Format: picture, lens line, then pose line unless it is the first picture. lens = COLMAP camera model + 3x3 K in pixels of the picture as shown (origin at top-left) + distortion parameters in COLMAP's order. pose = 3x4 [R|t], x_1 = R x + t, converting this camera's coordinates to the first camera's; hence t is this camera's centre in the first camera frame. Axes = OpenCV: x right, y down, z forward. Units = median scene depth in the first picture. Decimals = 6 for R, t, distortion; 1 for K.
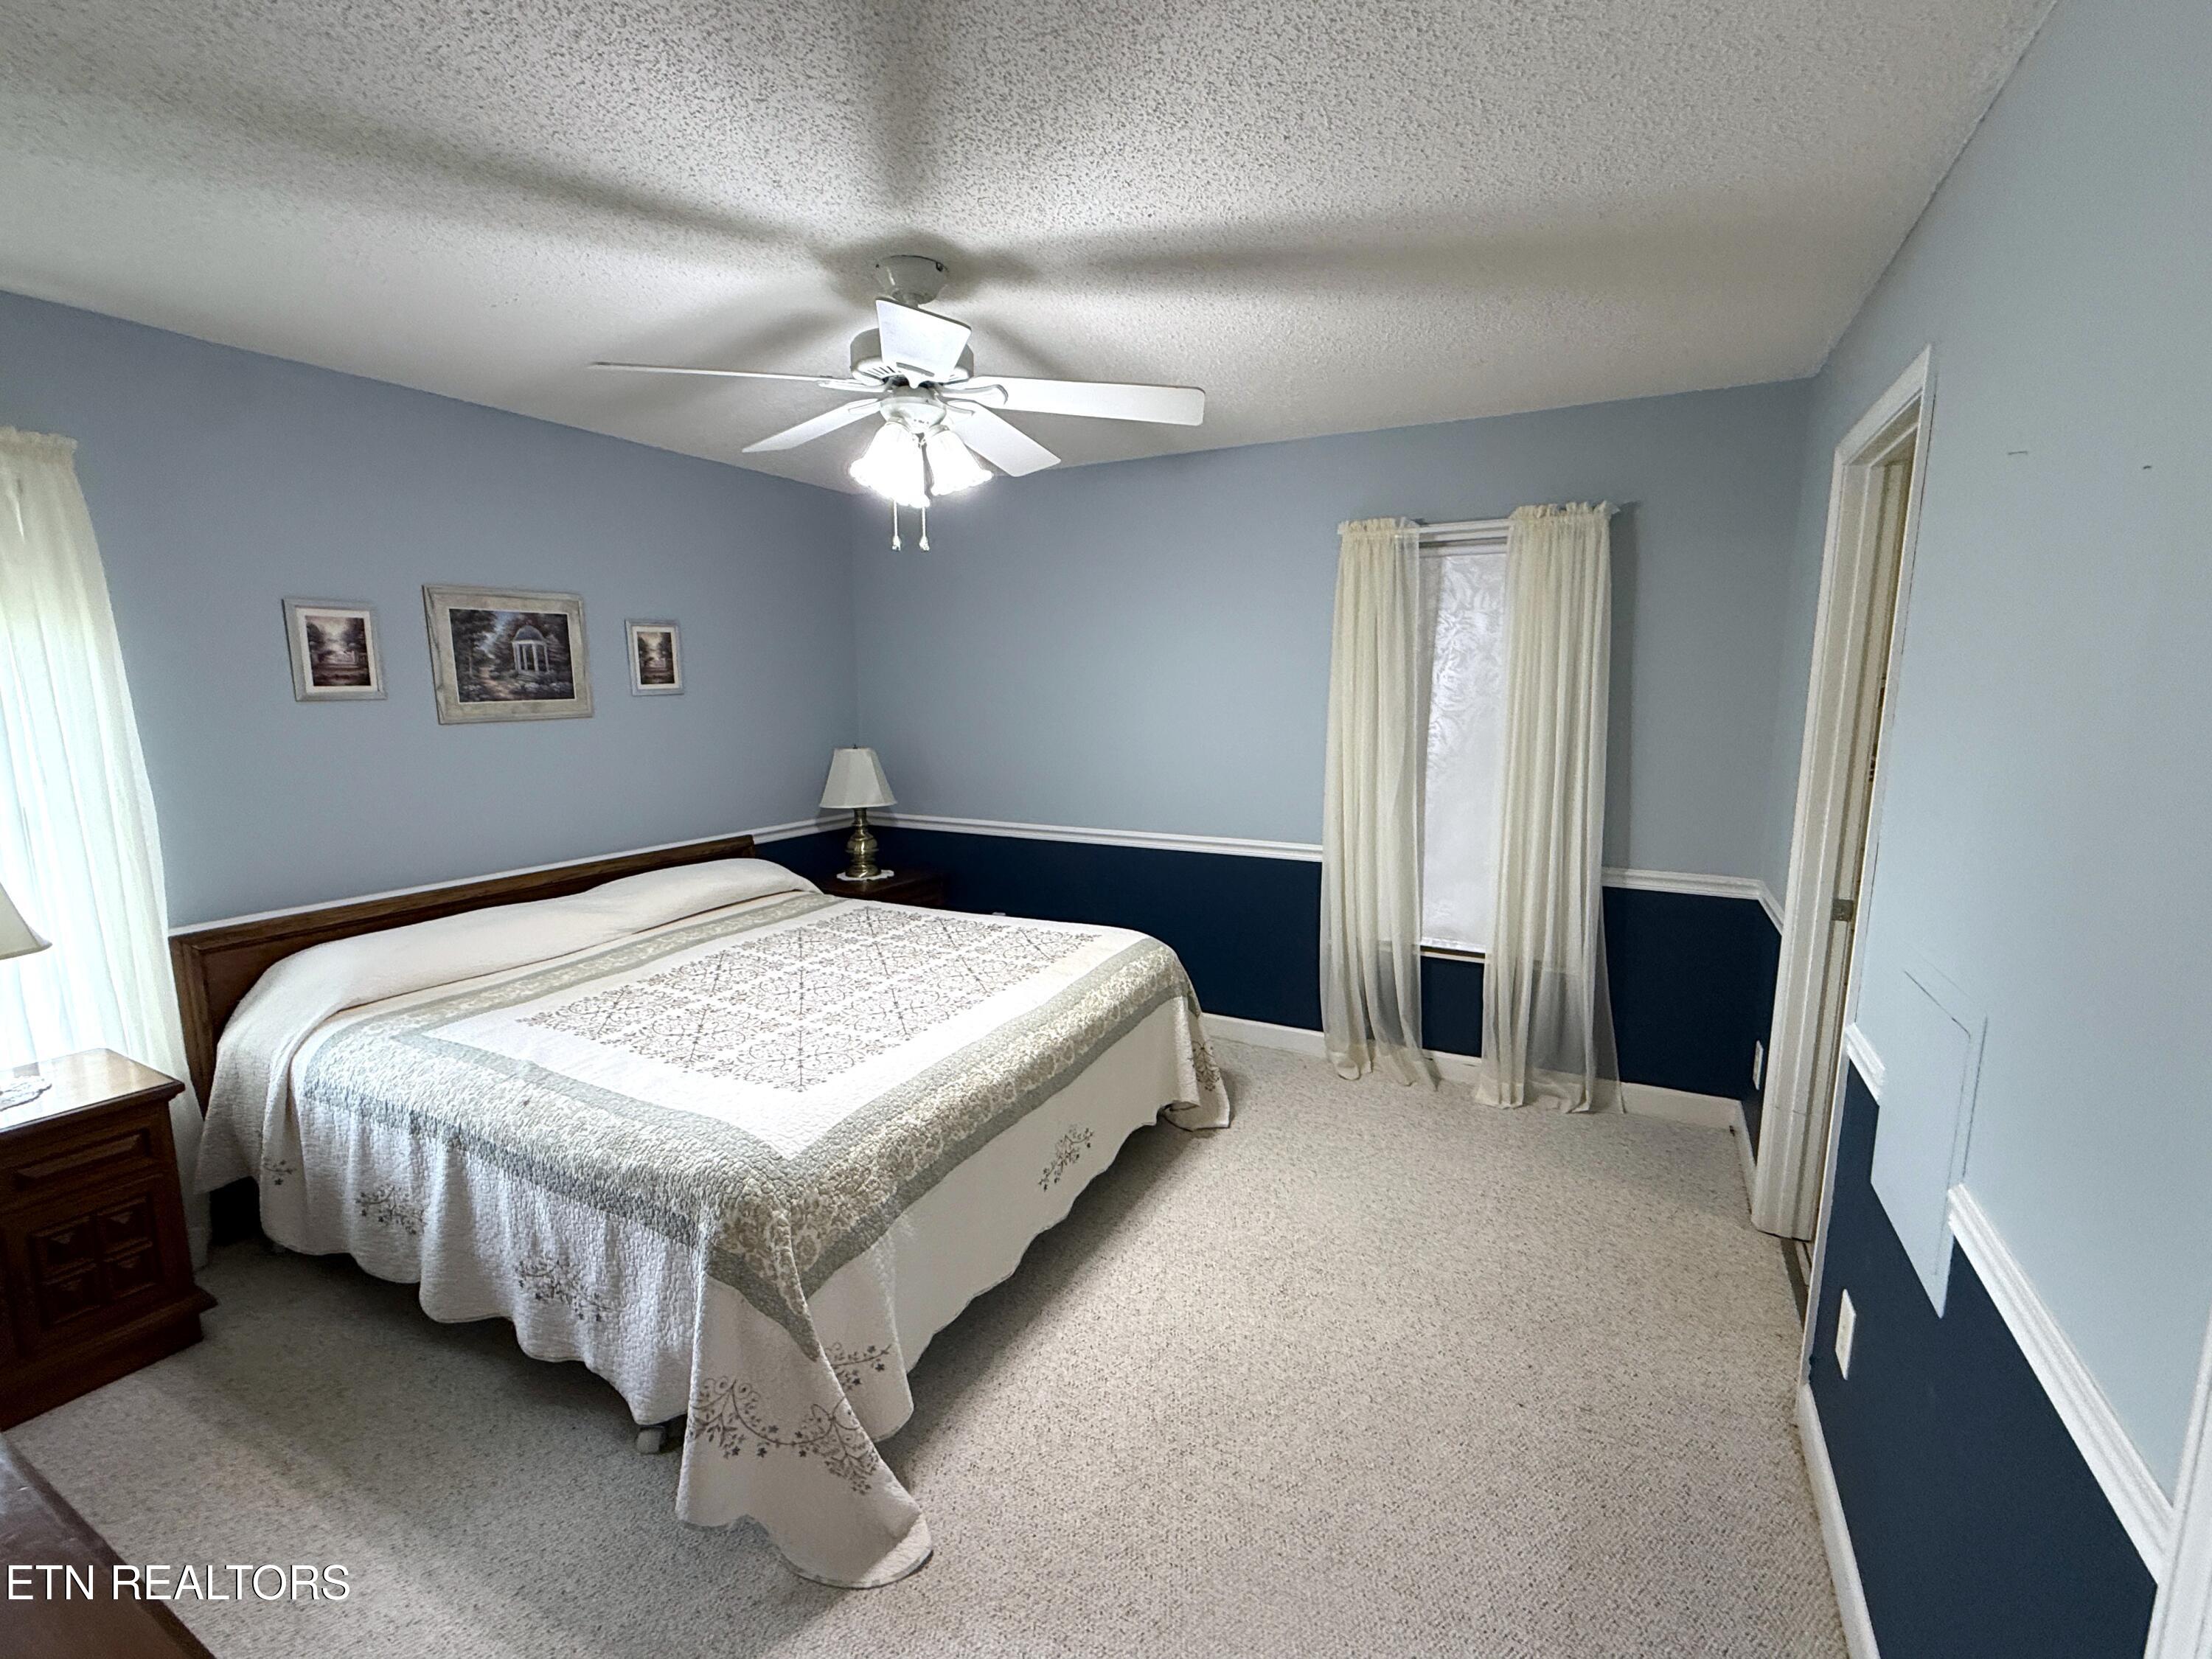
lens RADIAL K [[980.0, 0, 1106.0], [0, 980.0, 829.5], [0, 0, 1]] dist [-0.053293, 0.000422]
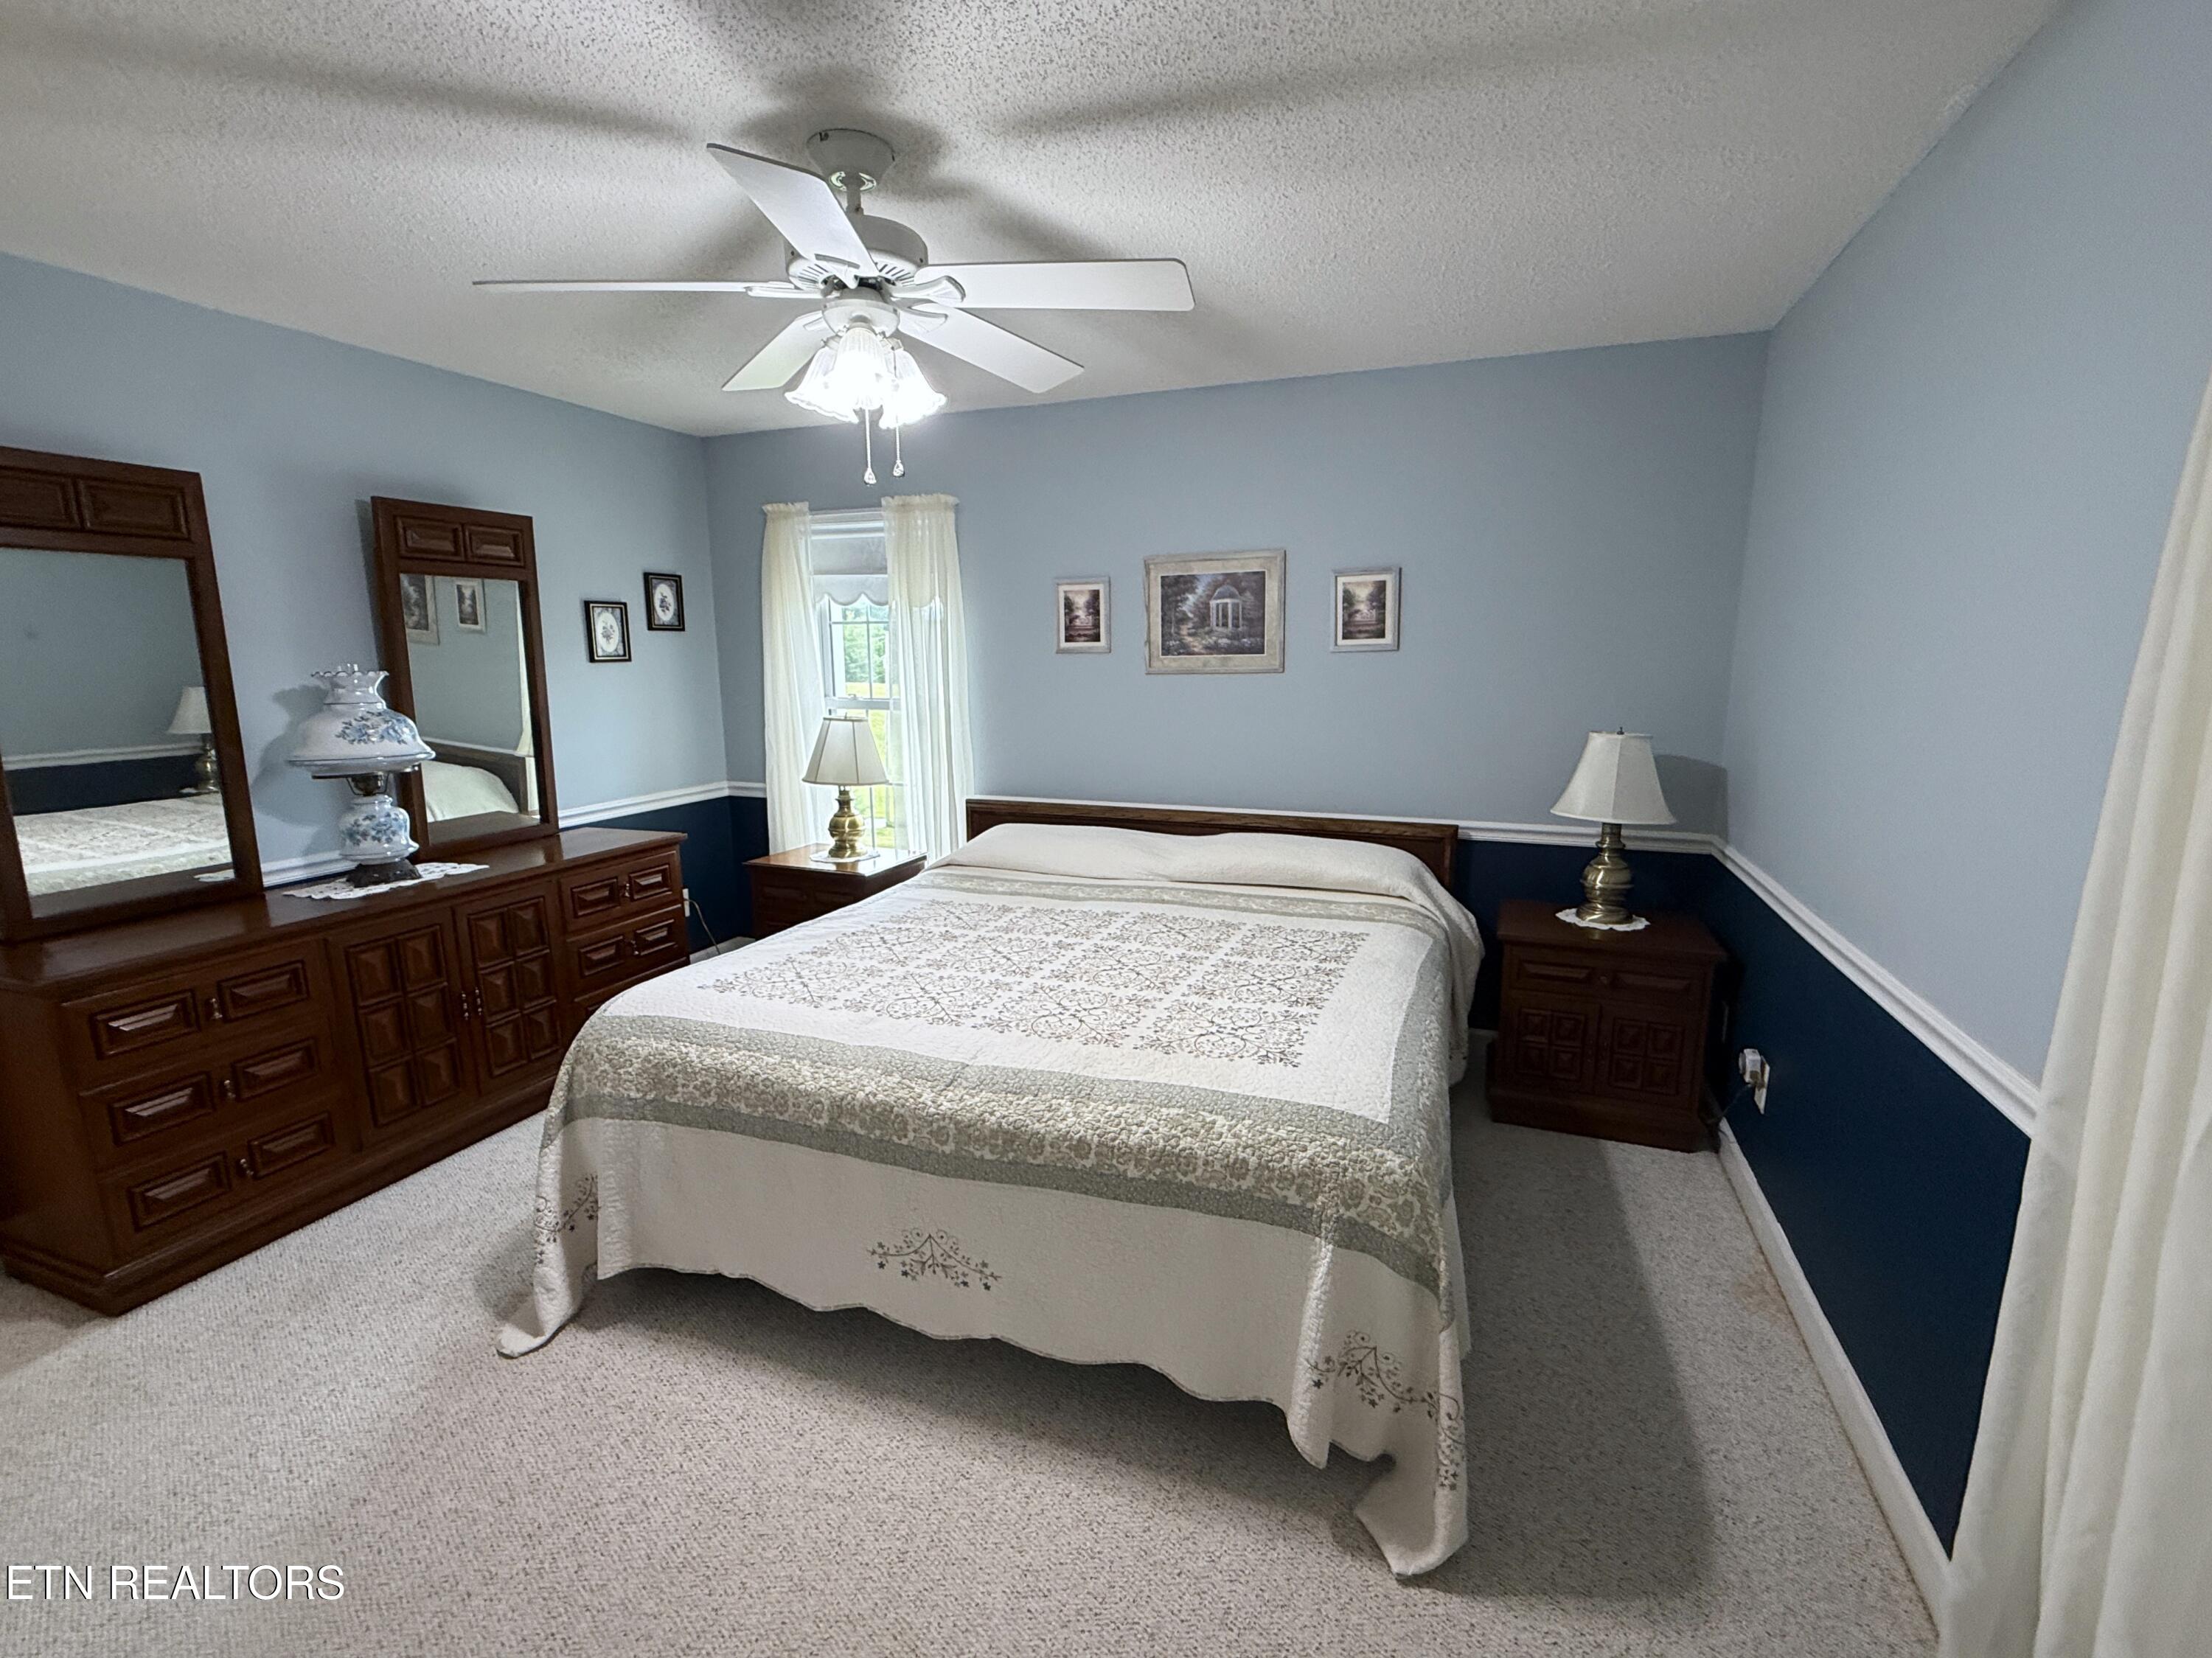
lens RADIAL K [[968.6, 0, 1106.0], [0, 968.6, 829.0], [0, 0, 1]] dist [0.001668, -0.000181]
pose [[0.112922, 0.180815, -0.977013, 0.523763], [-0.136927, 0.976753, 0.164941, -0.111652], [0.984124, 0.115154, 0.135055, 0.791861]]
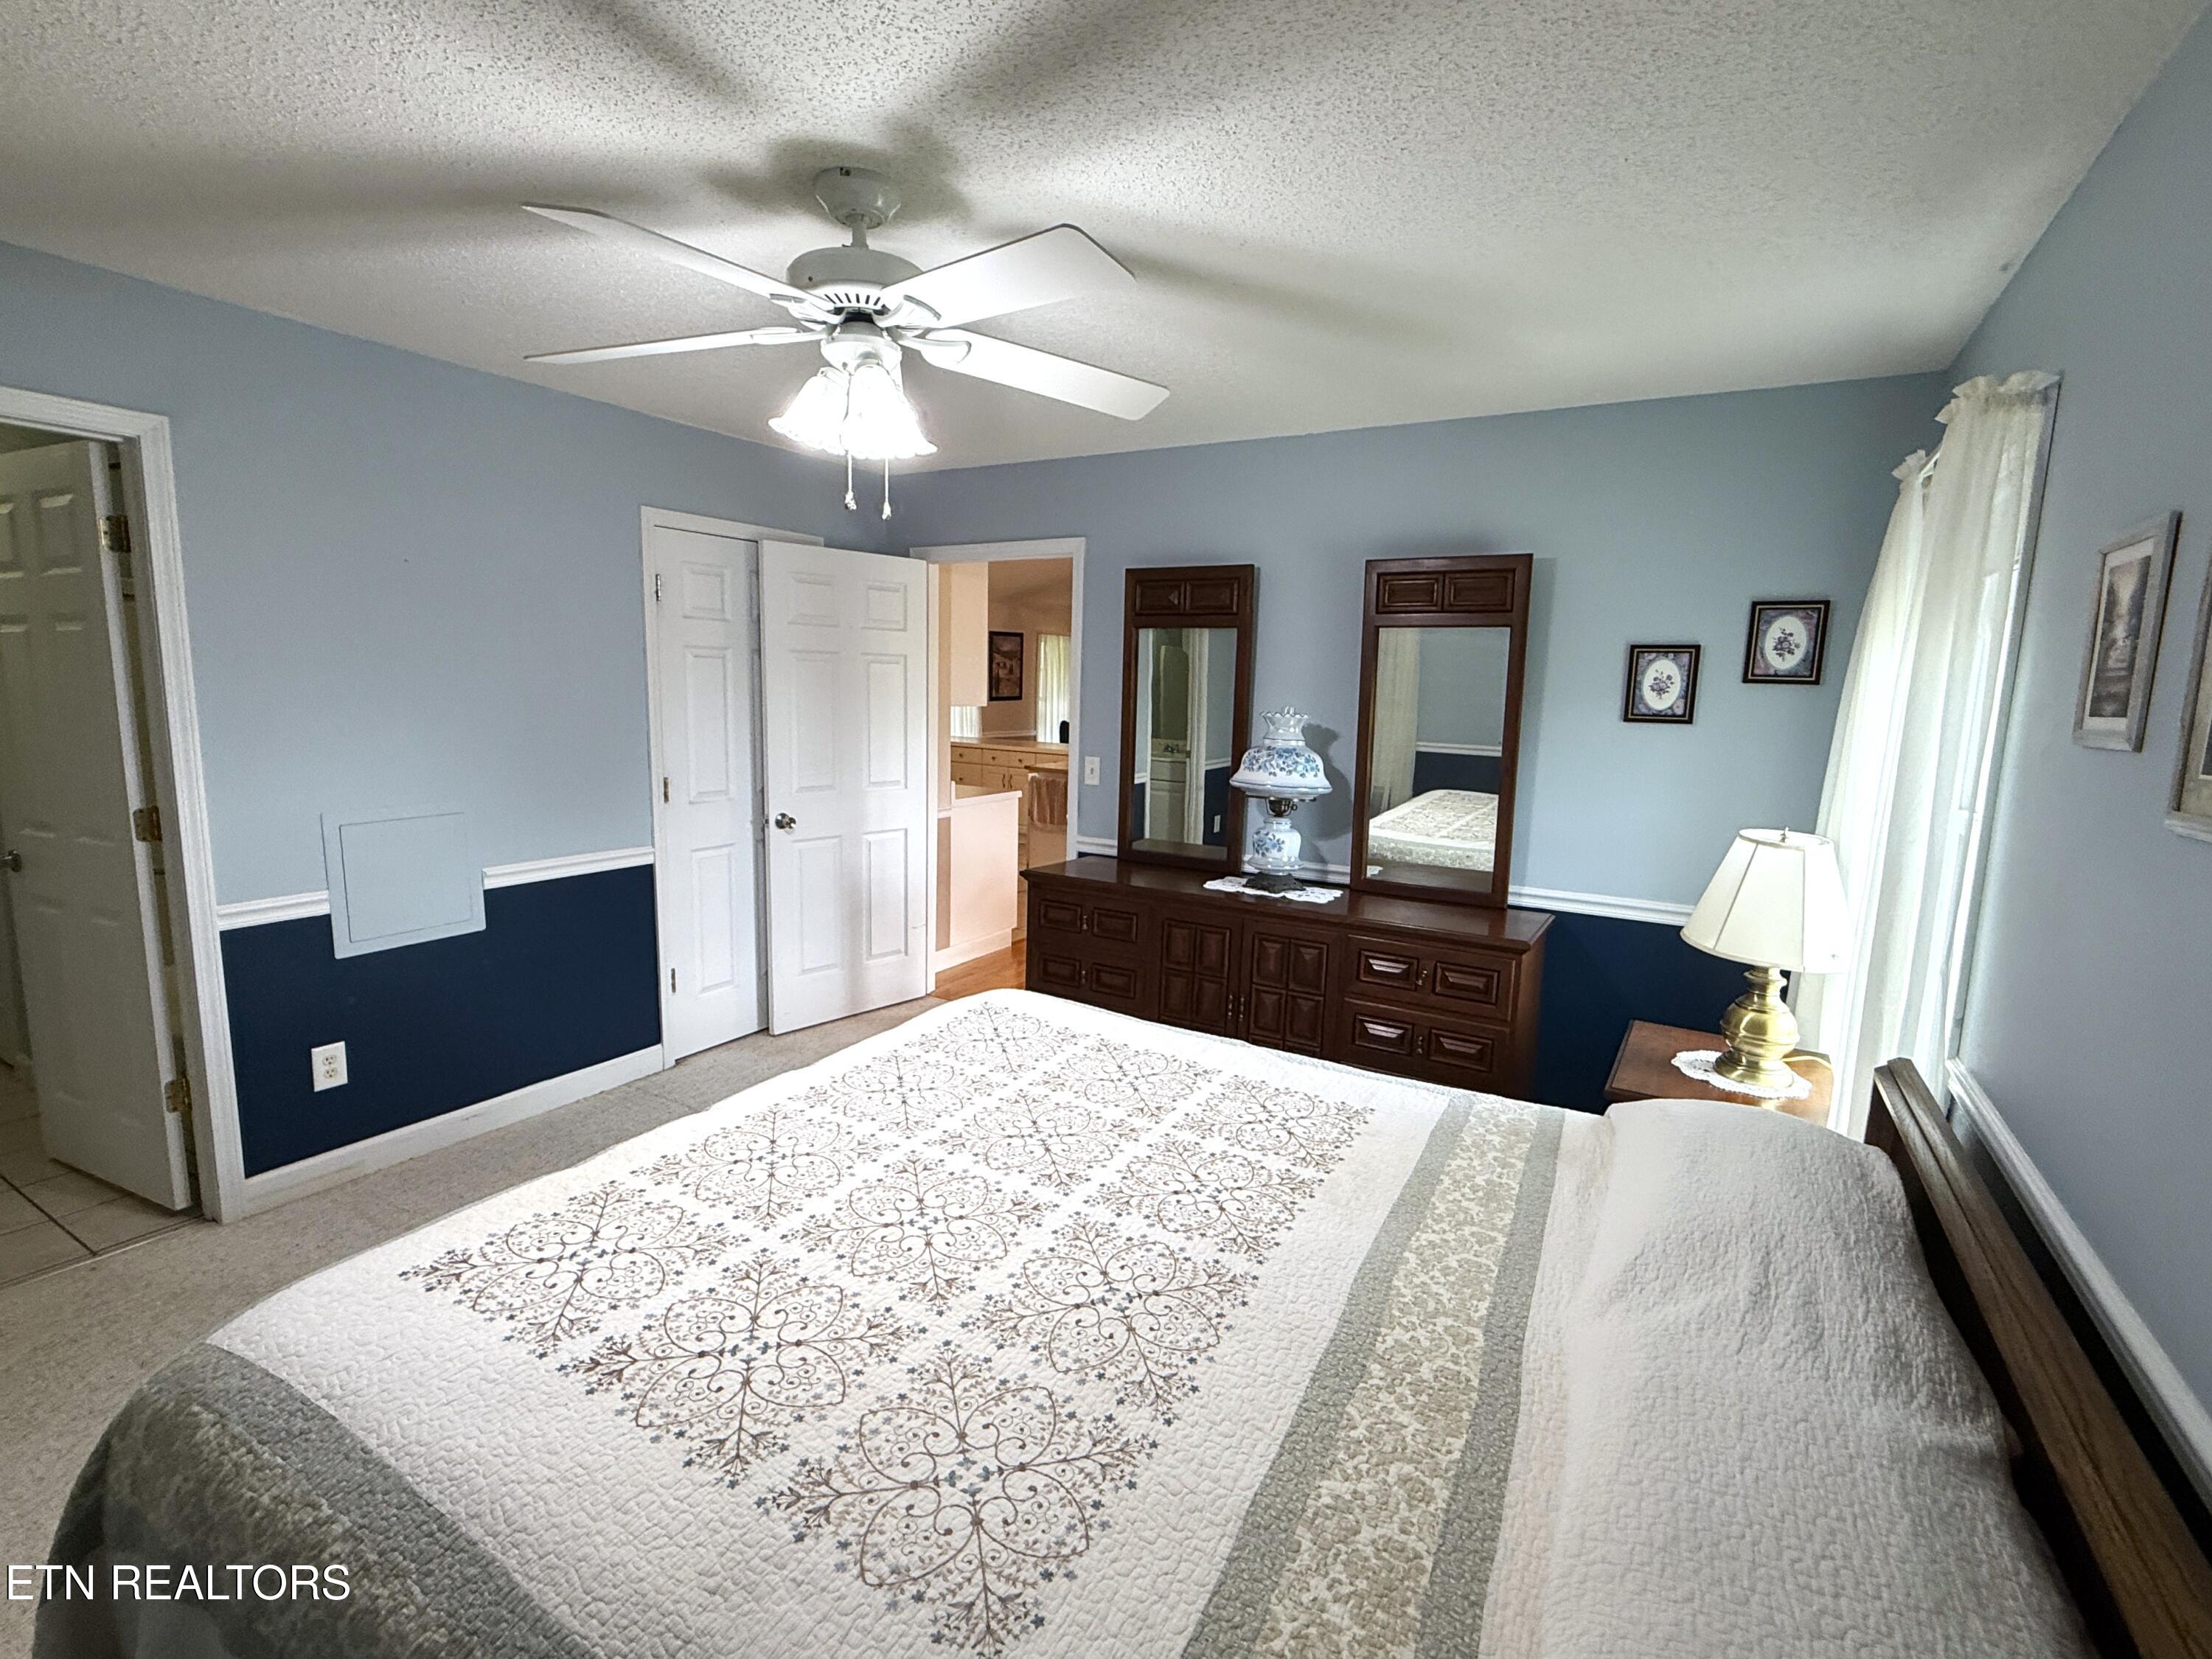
lens RADIAL K [[1021.0, 0, 1106.0], [0, 1021.0, 829.5], [0, 0, 1]] dist [-0.000203, 0.000087]
pose [[-0.998395, -0.033631, 0.045566, -0.318455], [-0.019391, 0.958953, 0.282902, -0.204420], [-0.053210, 0.281564, -0.958066, 1.347152]]
